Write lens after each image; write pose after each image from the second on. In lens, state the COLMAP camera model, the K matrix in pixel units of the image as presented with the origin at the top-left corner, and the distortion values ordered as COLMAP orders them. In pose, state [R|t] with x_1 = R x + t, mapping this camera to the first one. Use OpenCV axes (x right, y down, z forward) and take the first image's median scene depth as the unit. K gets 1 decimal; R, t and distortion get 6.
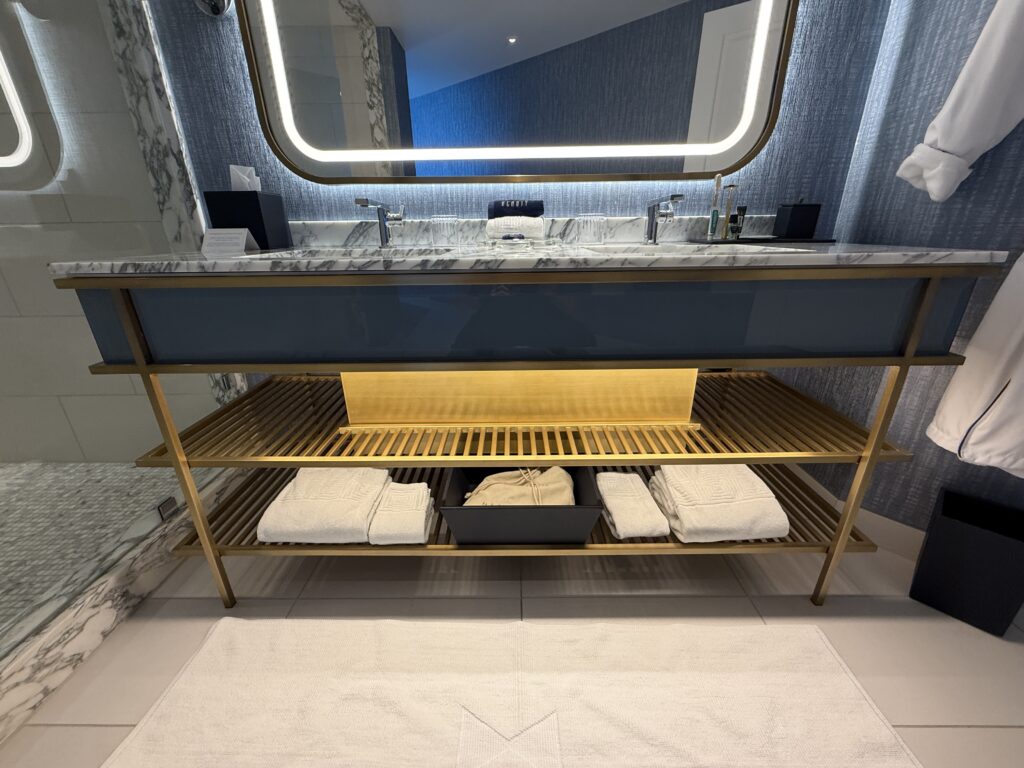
lens RADIAL K [[409.9, 0, 508.8], [0, 409.9, 383.6], [0, 0, 1]] dist [-0.000928, -0.000110]
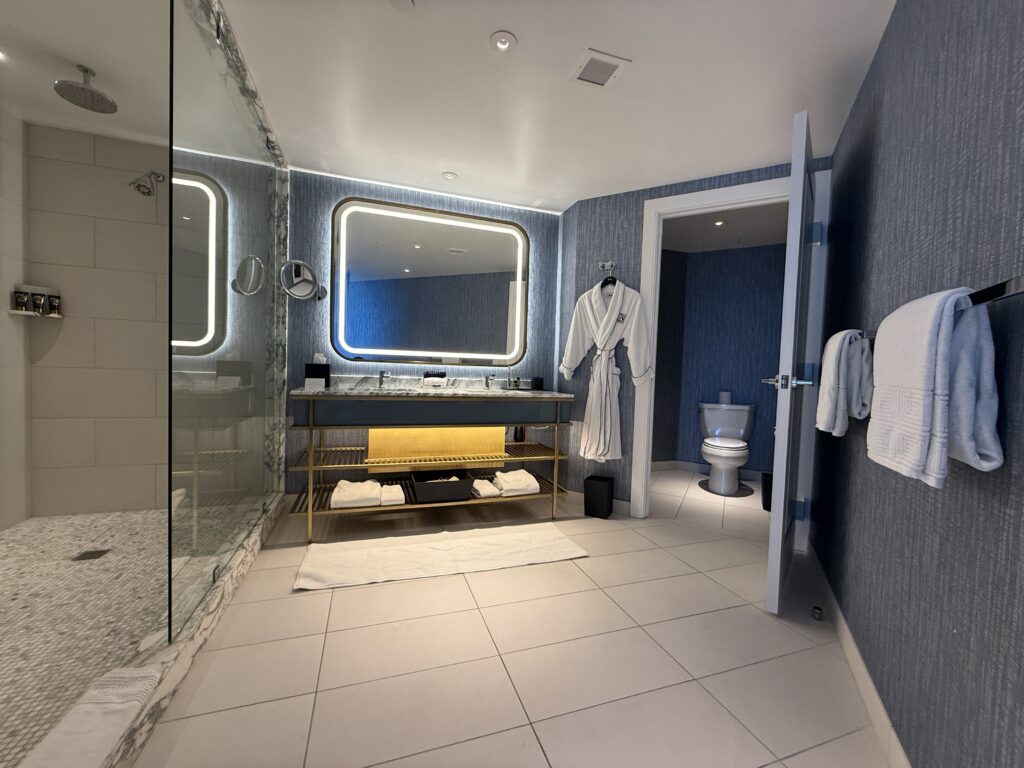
lens RADIAL K [[409.9, 0, 508.8], [0, 409.9, 383.6], [0, 0, 1]] dist [-0.000928, -0.000110]
pose [[0.942042, 0.033507, 0.333819, -0.417126], [0.075205, 0.948590, -0.307444, 0.461878], [-0.326958, 0.314730, 0.891091, -1.461230]]
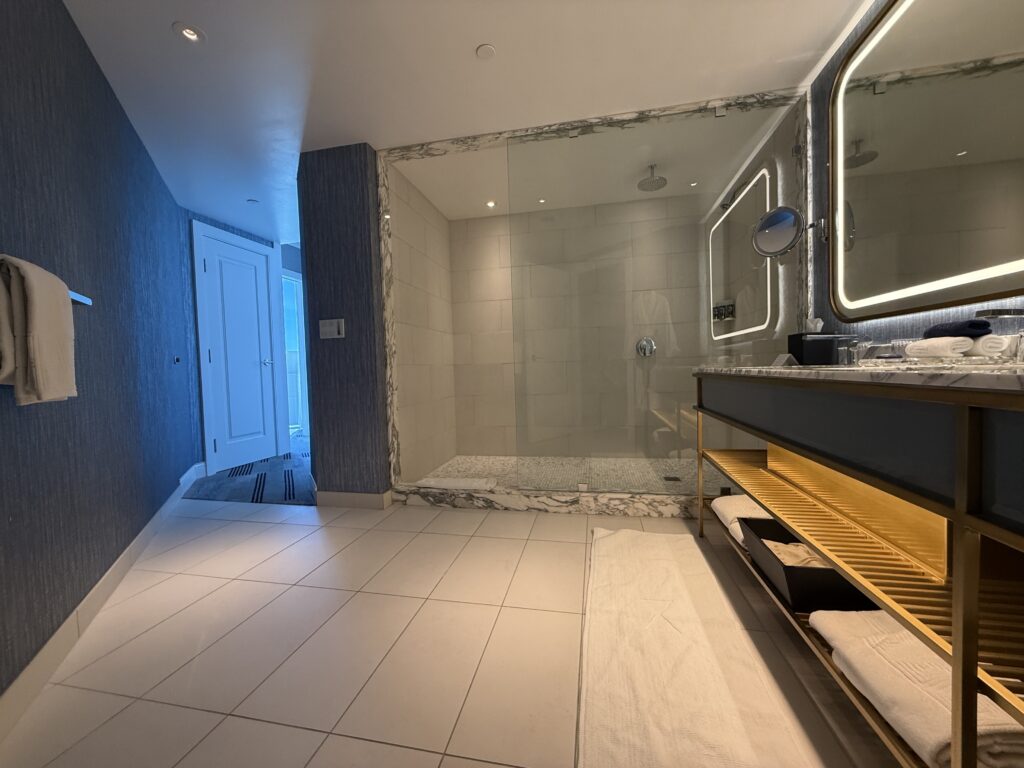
lens RADIAL K [[409.9, 0, 508.8], [0, 409.9, 383.6], [0, 0, 1]] dist [-0.000928, -0.000110]
pose [[-0.198669, 0.052549, -0.978657, 1.301506], [-0.320775, 0.940075, 0.115596, -0.073235], [0.926085, 0.336894, -0.169907, 0.219816]]
